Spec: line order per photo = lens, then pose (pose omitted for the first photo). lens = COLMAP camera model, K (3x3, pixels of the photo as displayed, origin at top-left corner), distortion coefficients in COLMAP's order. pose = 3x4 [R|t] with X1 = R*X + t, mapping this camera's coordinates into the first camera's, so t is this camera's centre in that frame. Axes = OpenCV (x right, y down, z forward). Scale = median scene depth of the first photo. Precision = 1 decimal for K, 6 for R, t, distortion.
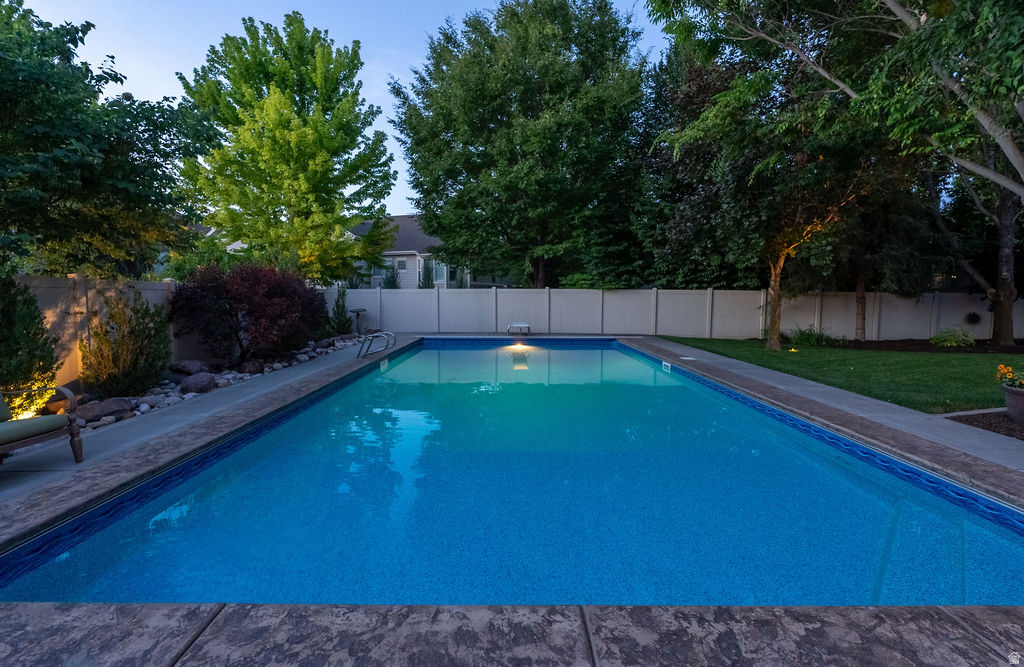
lens RADIAL K [[447.0, 0, 512.0], [0, 447.0, 333.5], [0, 0, 1]] dist [-0.002802, -0.000155]
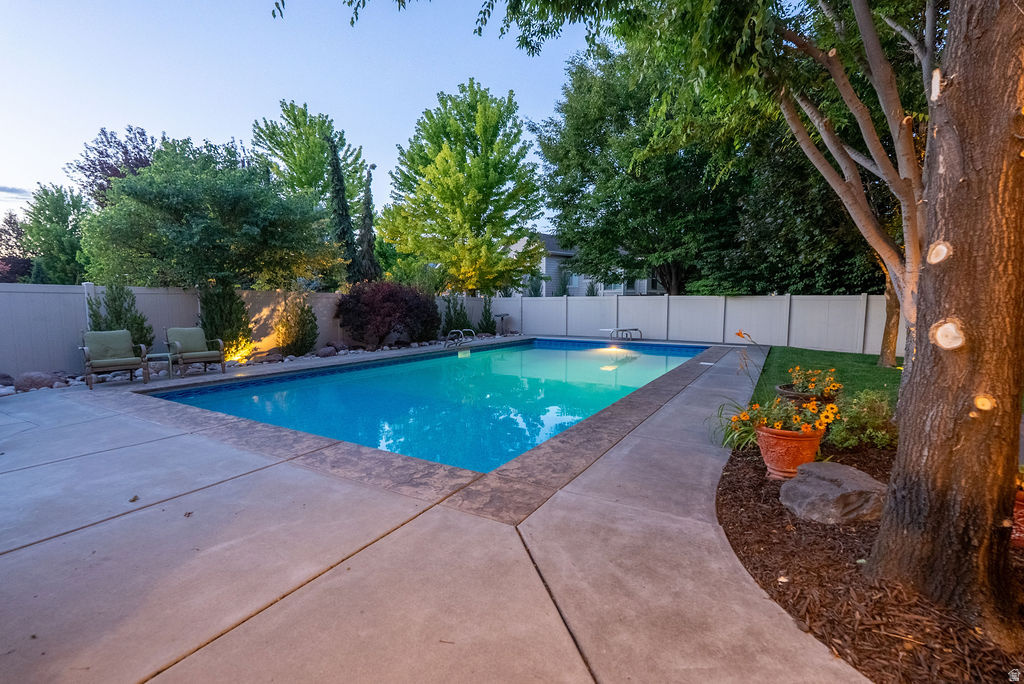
lens RADIAL K [[457.1, 0, 512.0], [0, 457.1, 342.0], [0, 0, 1]] dist [-0.000949, -0.000396]
pose [[0.861788, 0.043244, -0.505422, 0.312714], [-0.044115, 0.998974, 0.010253, 0.008767], [0.505346, 0.013460, 0.862812, -0.055758]]
